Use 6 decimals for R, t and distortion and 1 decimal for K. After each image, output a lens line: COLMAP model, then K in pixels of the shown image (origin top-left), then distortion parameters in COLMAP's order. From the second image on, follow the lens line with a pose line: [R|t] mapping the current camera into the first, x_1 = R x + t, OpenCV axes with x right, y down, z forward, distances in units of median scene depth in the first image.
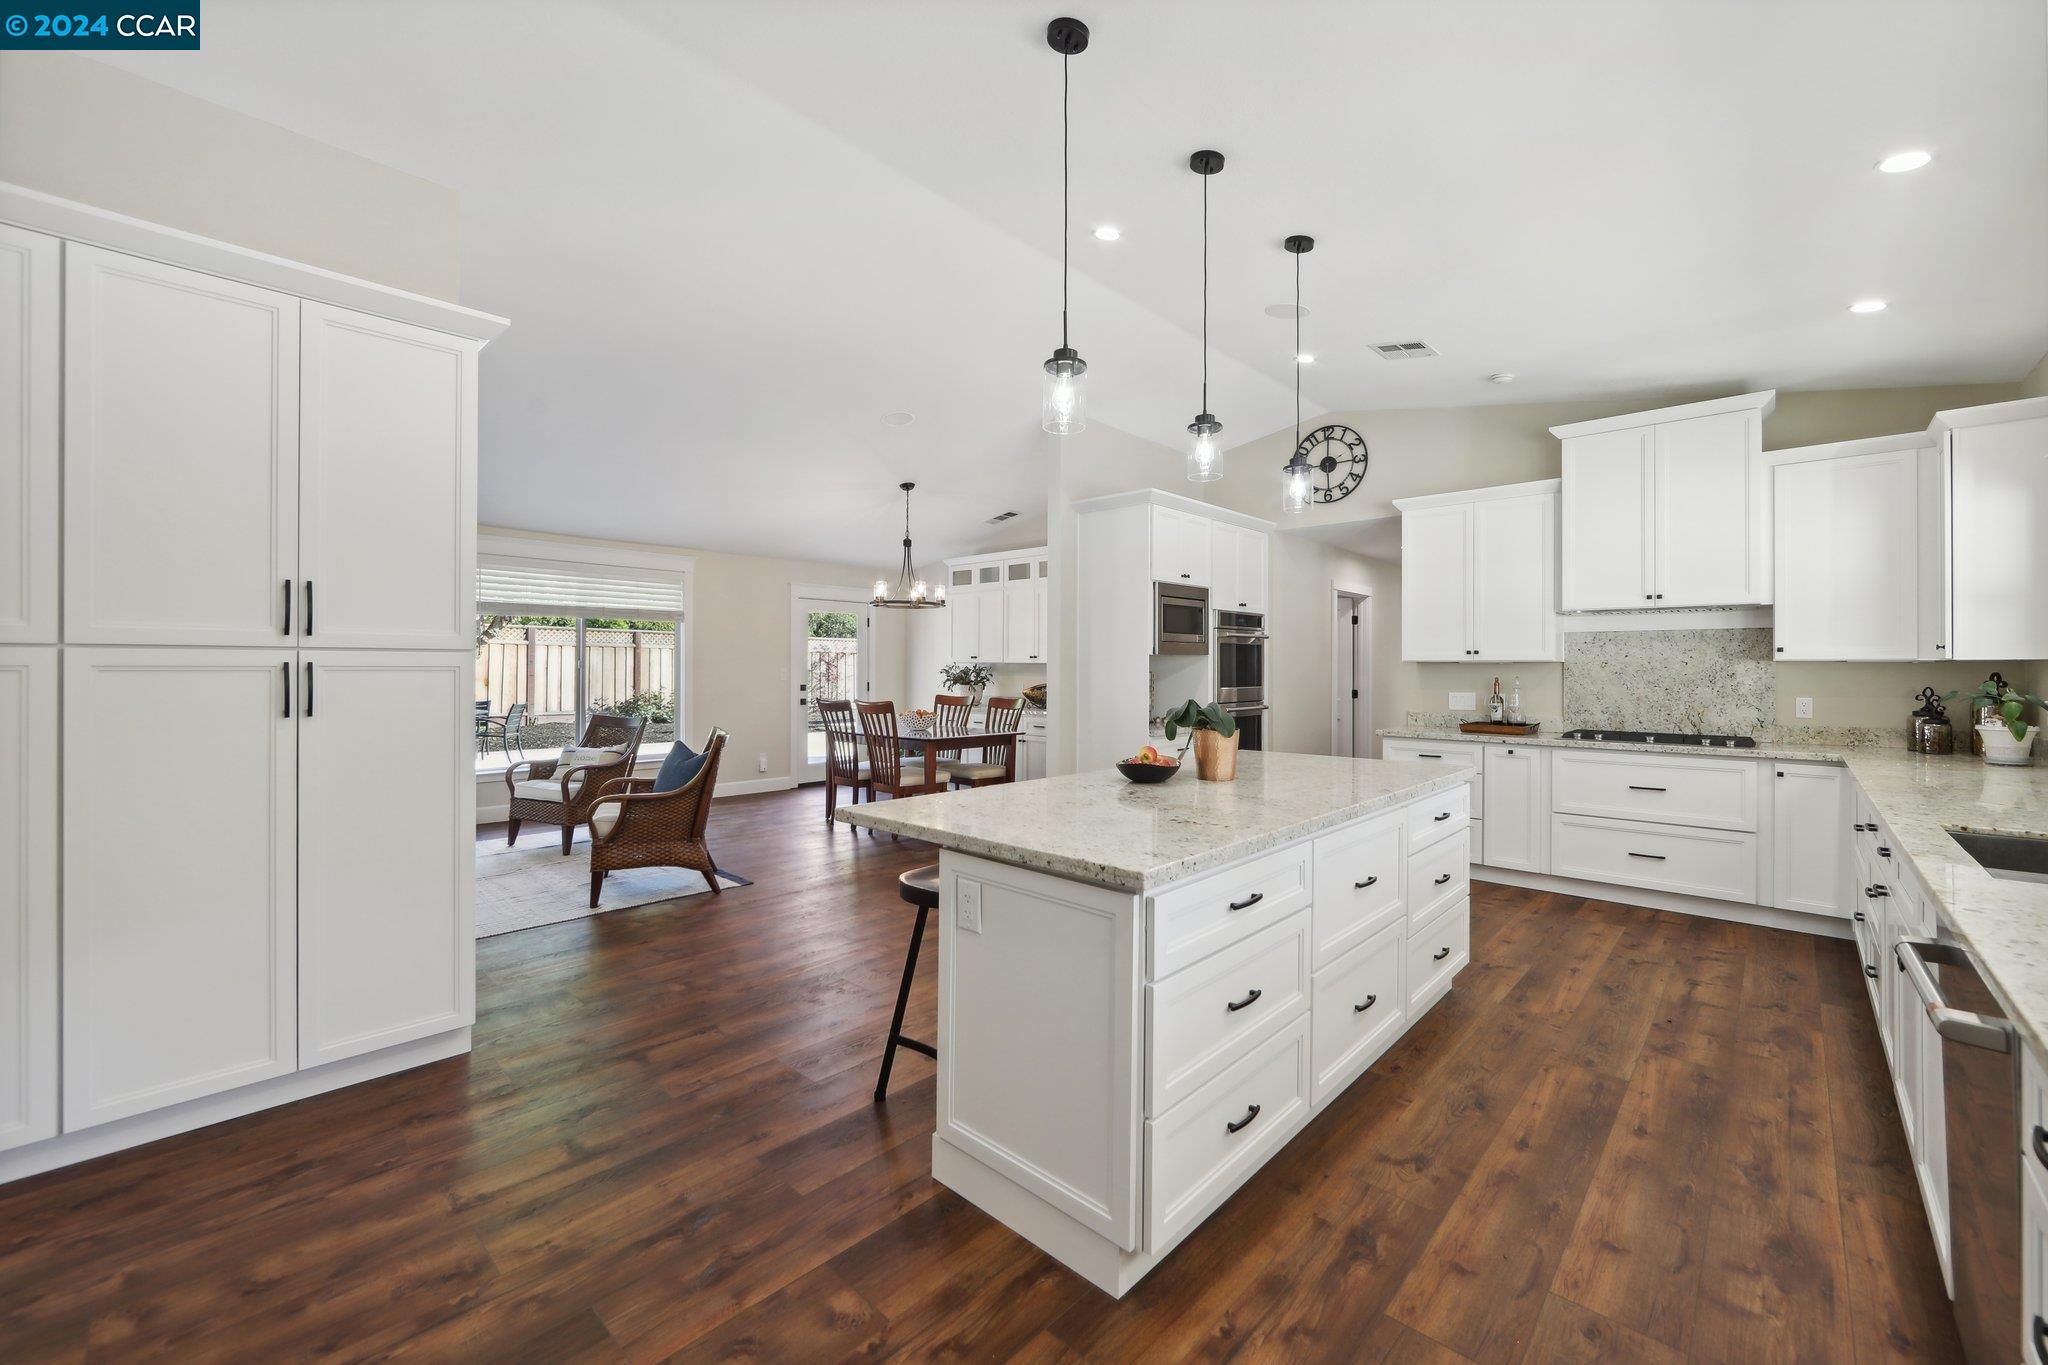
lens RADIAL K [[815.7, 0, 1024.9], [0, 815.7, 677.1], [0, 0, 1]] dist [-0.013712, 0.001797]
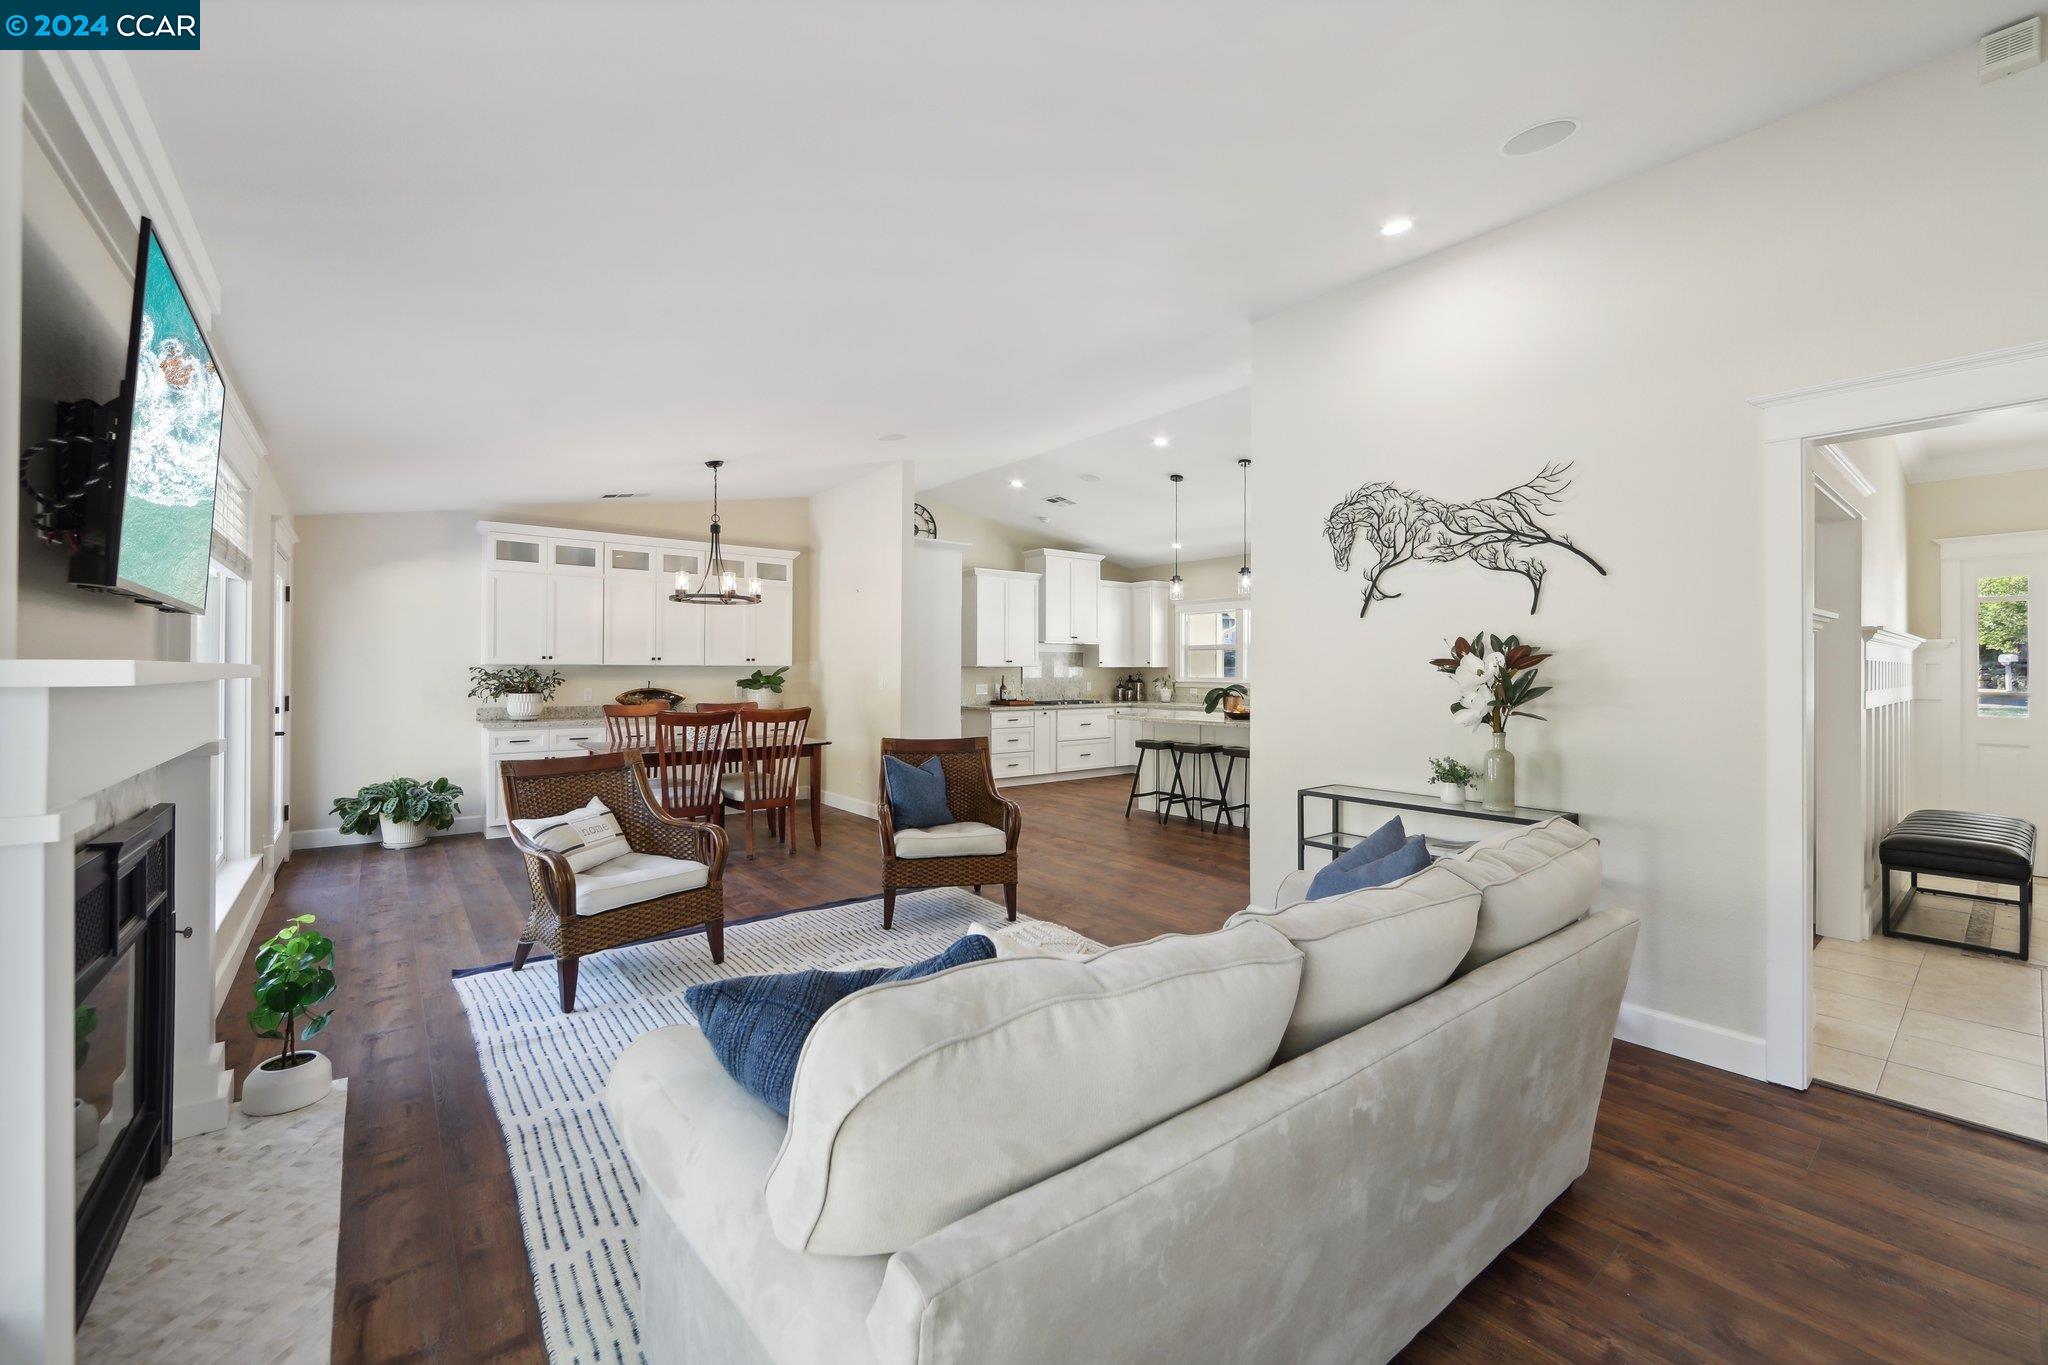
lens RADIAL K [[815.7, 0, 1031.5], [0, 815.7, 663.1], [0, 0, 1]] dist [-0.013712, 0.001797]
pose [[0.151672, 0.005743, 0.988414, -2.701983], [0.008327, 0.999940, -0.007088, -0.029004], [-0.988396, 0.009306, 0.151615, 1.504296]]
